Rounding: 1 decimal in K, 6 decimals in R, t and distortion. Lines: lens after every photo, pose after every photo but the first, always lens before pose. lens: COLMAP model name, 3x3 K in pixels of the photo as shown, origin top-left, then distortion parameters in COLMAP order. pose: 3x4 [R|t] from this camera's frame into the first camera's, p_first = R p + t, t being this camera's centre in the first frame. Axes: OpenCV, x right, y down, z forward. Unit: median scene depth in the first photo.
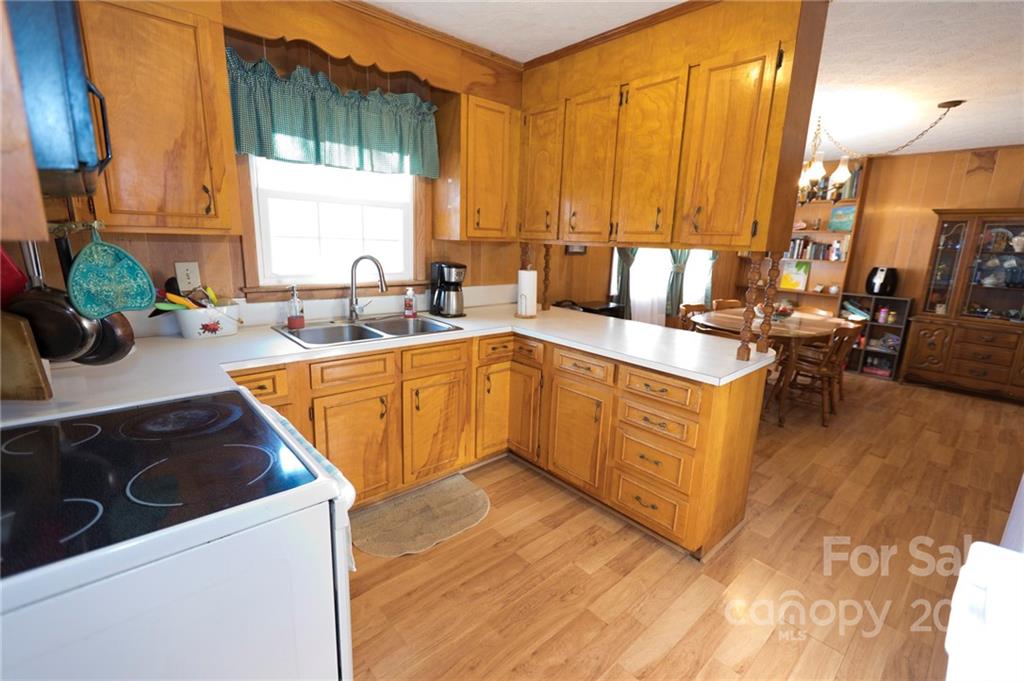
lens RADIAL K [[457.5, 0, 512.0], [0, 457.5, 340.5], [0, 0, 1]] dist [0.003317, 0.000436]
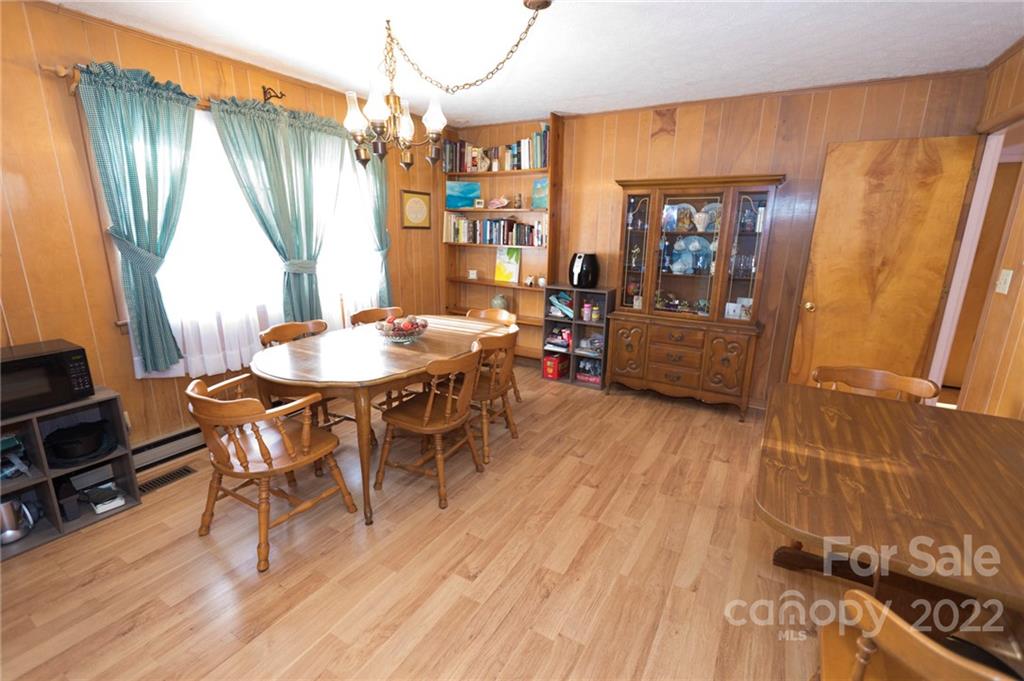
lens RADIAL K [[447.8, 0, 512.0], [0, 447.8, 340.5], [0, 0, 1]] dist [0.001909, -0.000008]
pose [[0.957047, -0.091692, 0.275053, 0.493501], [0.080453, 0.995407, 0.051893, -0.060681], [-0.278547, -0.027535, 0.960028, 0.285545]]
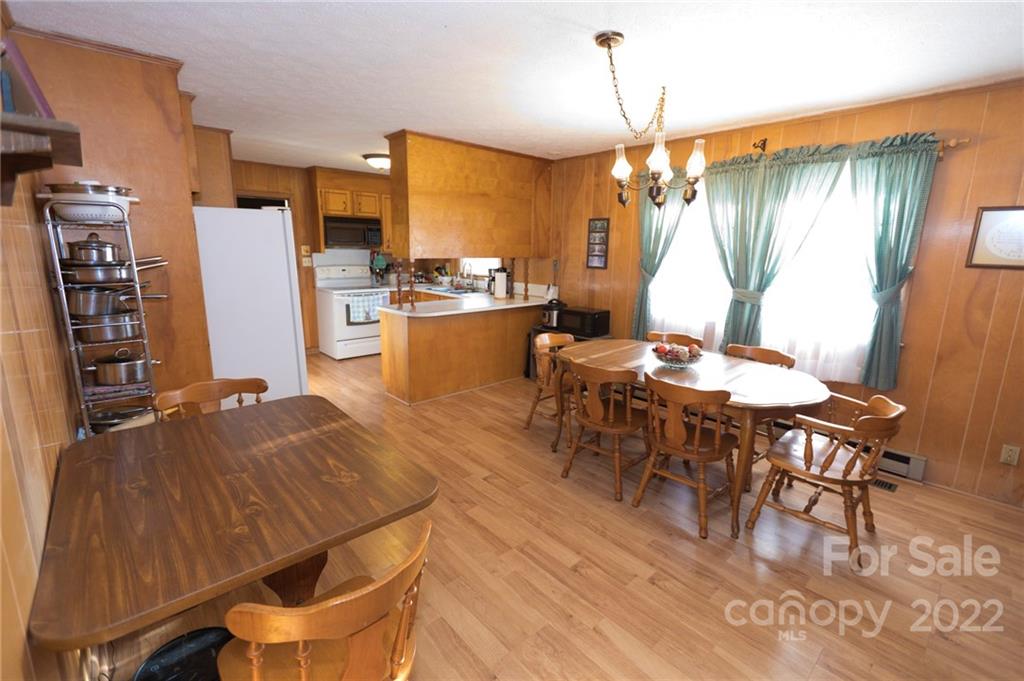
lens RADIAL K [[447.8, 0, 512.0], [0, 447.8, 340.5], [0, 0, 1]] dist [0.001909, -0.000008]
pose [[-0.002663, 0.170636, -0.985331, 1.139846], [-0.230961, 0.958588, 0.166629, -0.127636], [0.972959, 0.228017, 0.036857, 0.651879]]
